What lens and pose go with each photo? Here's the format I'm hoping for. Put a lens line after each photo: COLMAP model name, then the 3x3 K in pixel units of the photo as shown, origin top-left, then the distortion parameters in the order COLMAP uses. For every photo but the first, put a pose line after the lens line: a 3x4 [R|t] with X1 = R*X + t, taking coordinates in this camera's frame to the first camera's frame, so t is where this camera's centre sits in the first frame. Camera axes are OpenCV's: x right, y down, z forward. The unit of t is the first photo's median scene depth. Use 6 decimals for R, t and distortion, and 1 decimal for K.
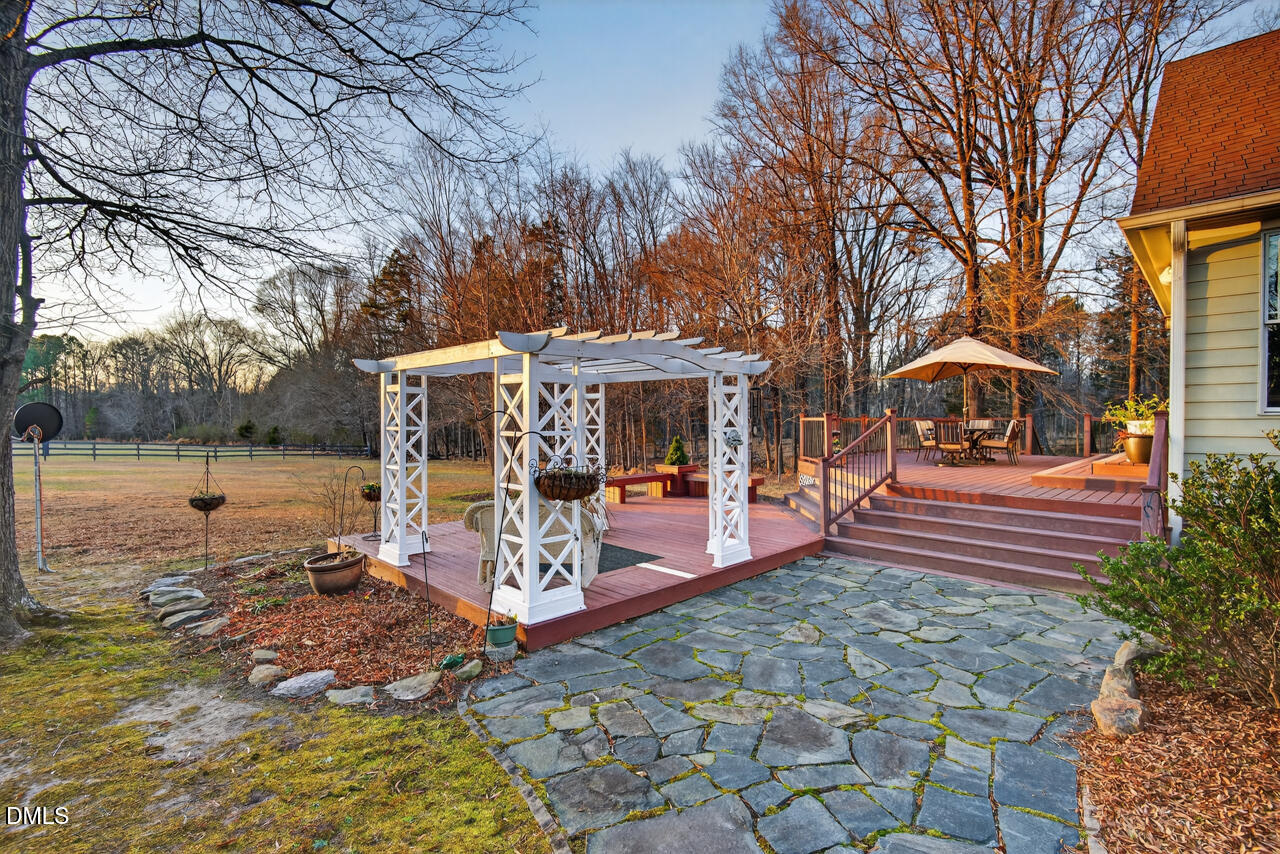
lens RADIAL K [[584.7, 0, 645.5], [0, 584.7, 432.0], [0, 0, 1]] dist [0.003795, -0.004482]
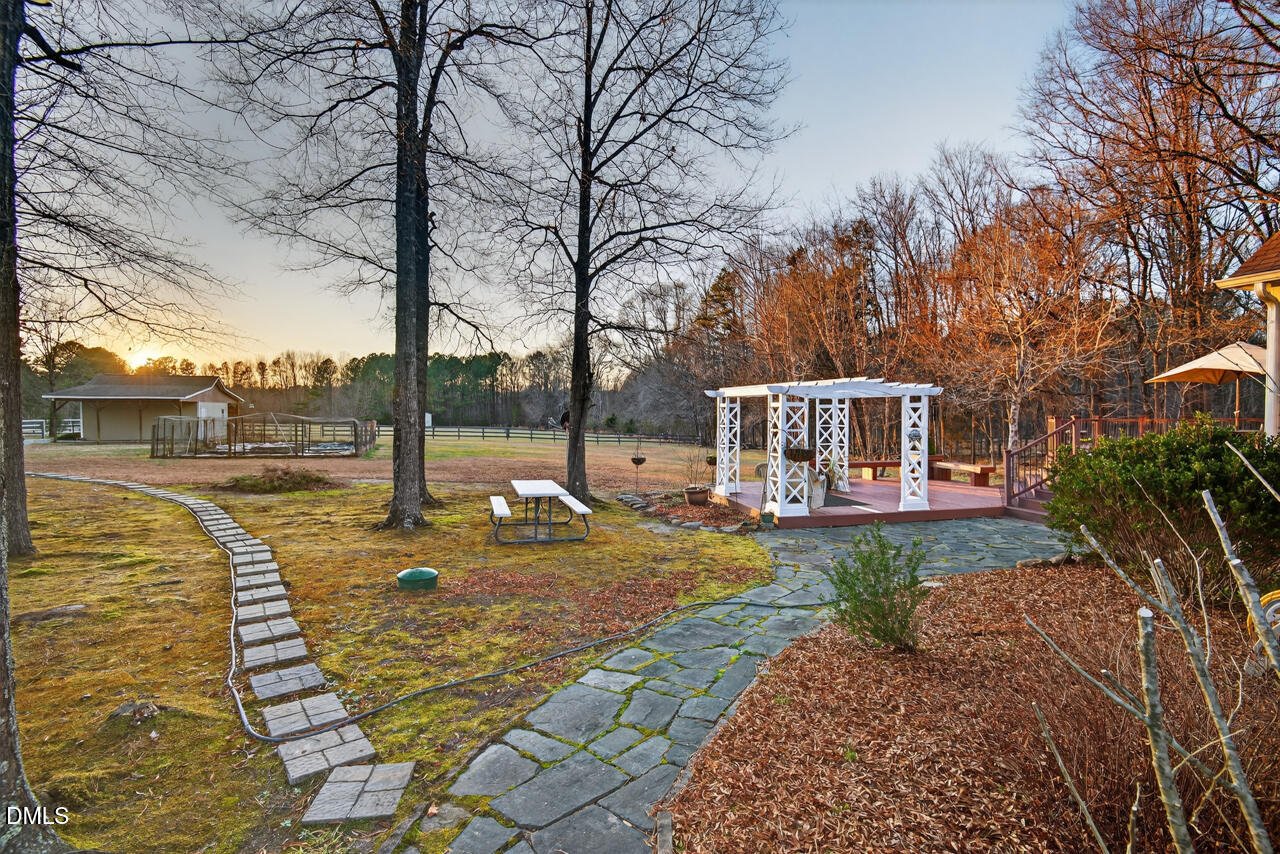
lens RADIAL K [[584.7, 0, 642.5], [0, 584.7, 424.7], [0, 0, 1]] dist [0.003795, -0.004482]
pose [[0.859476, 0.011574, -0.511045, 0.321945], [-0.011546, 0.999928, 0.003228, -0.013263], [0.511046, 0.003126, 0.859548, -0.781986]]
